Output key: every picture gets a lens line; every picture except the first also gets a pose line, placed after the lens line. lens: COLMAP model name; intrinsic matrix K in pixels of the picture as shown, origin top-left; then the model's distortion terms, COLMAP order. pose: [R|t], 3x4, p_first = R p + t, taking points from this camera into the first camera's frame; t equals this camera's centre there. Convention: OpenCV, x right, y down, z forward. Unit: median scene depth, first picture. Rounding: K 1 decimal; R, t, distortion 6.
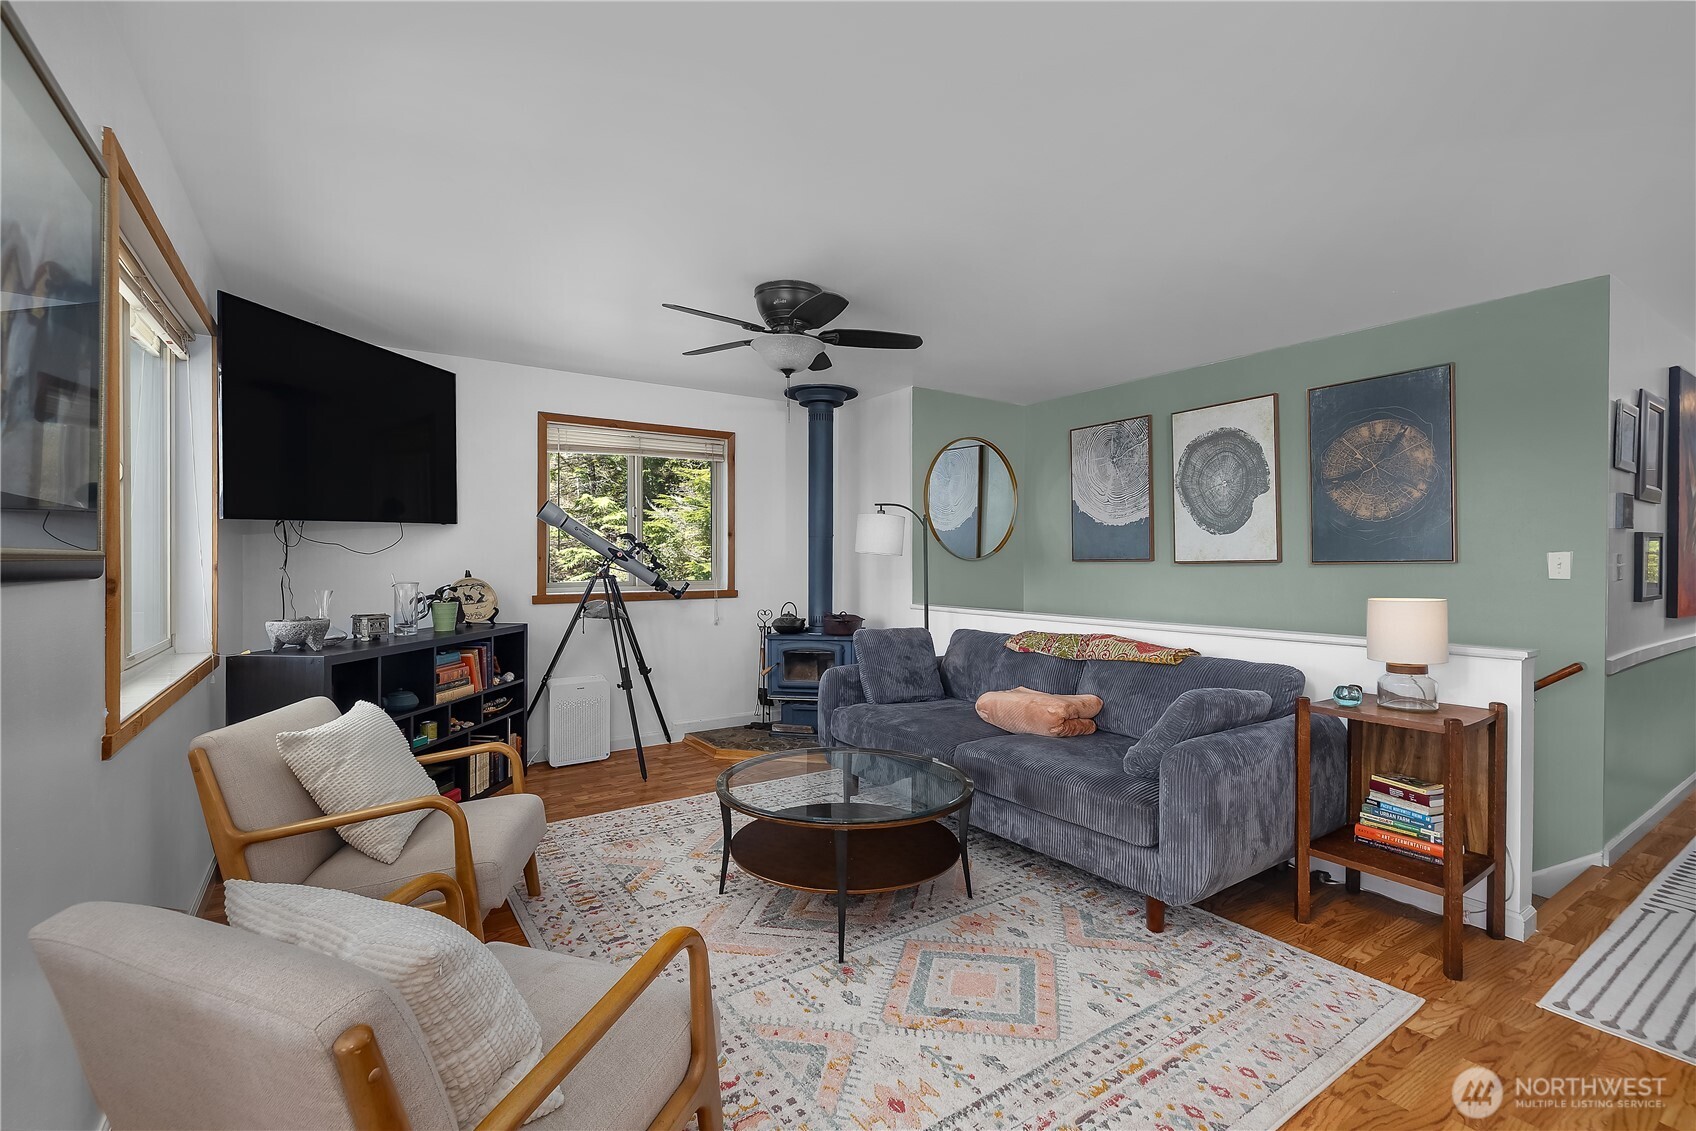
lens RADIAL K [[727.9, 0, 847.8], [0, 727.9, 583.6], [0, 0, 1]] dist [0.001940, -0.000233]
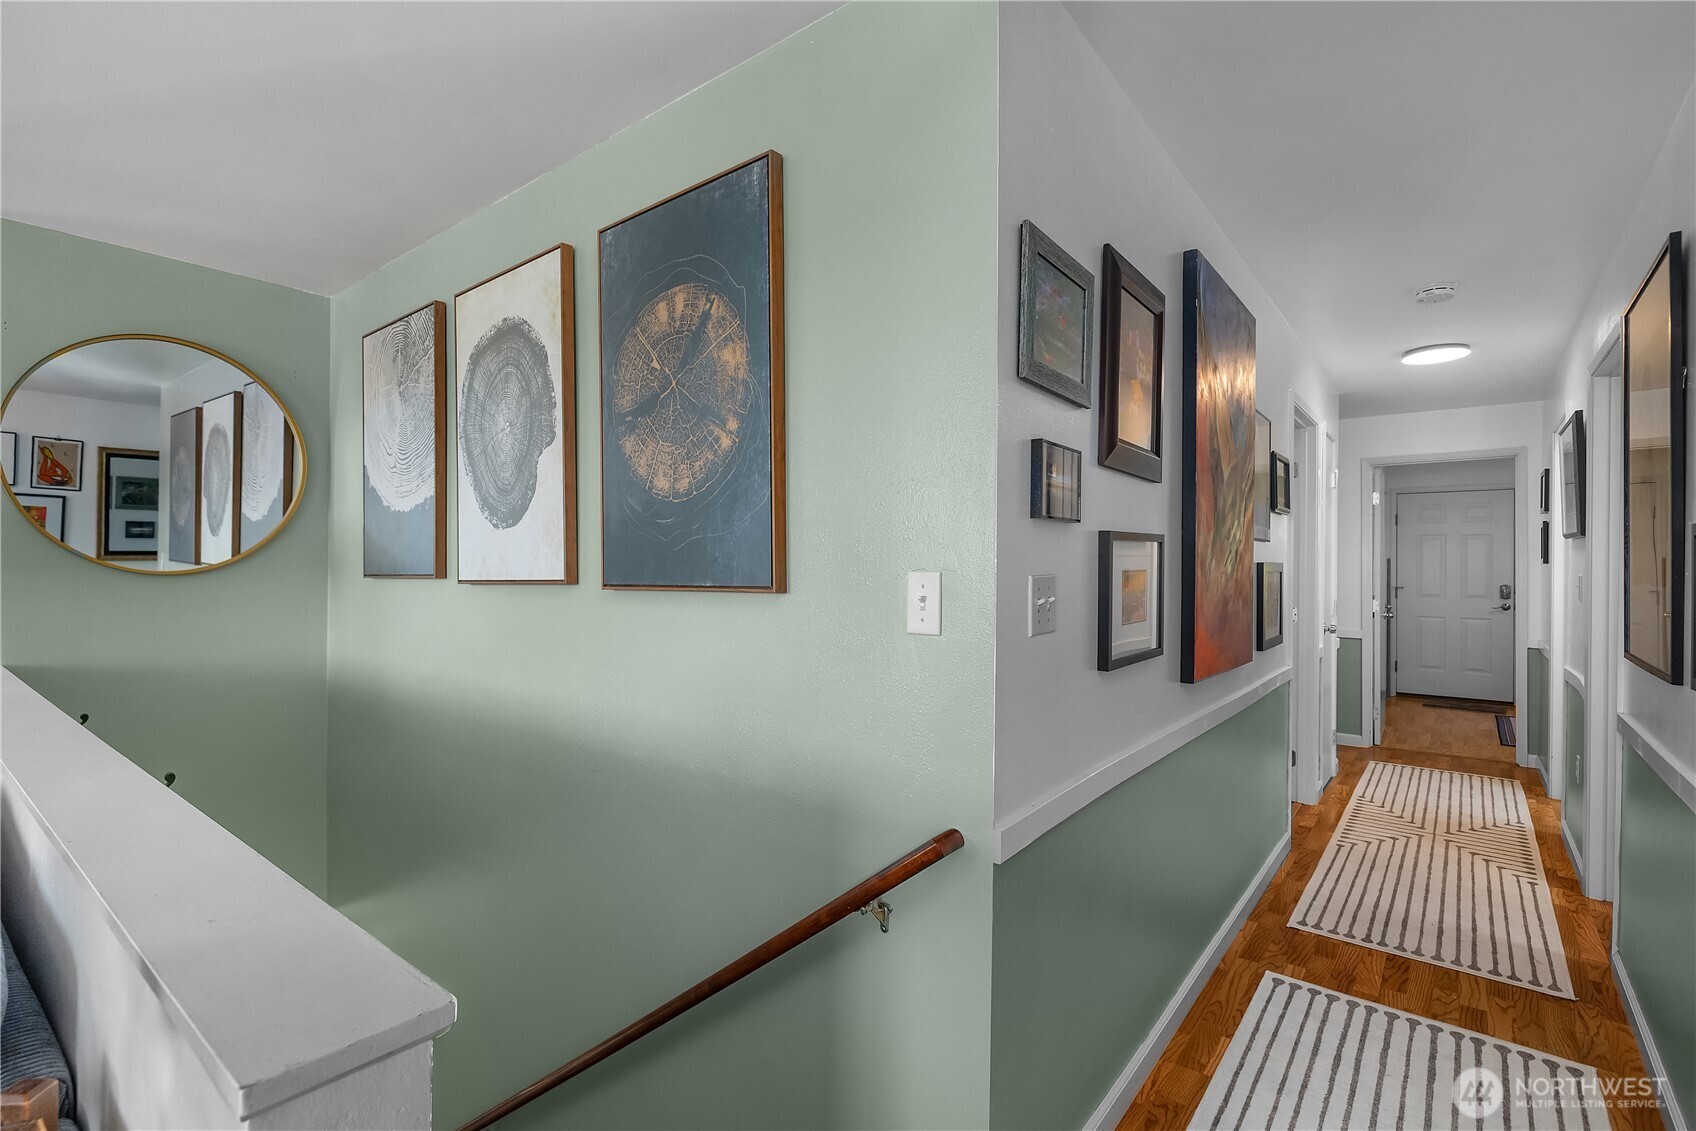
lens RADIAL K [[807.2, 0, 842.7], [0, 807.2, 580.4], [0, 0, 1]] dist [-0.003527, 0.000329]
pose [[0.950990, -0.002502, 0.309211, 0.659639], [0.008079, 0.999827, -0.016758, -0.024947], [-0.309115, 0.018435, 0.950846, 0.471045]]
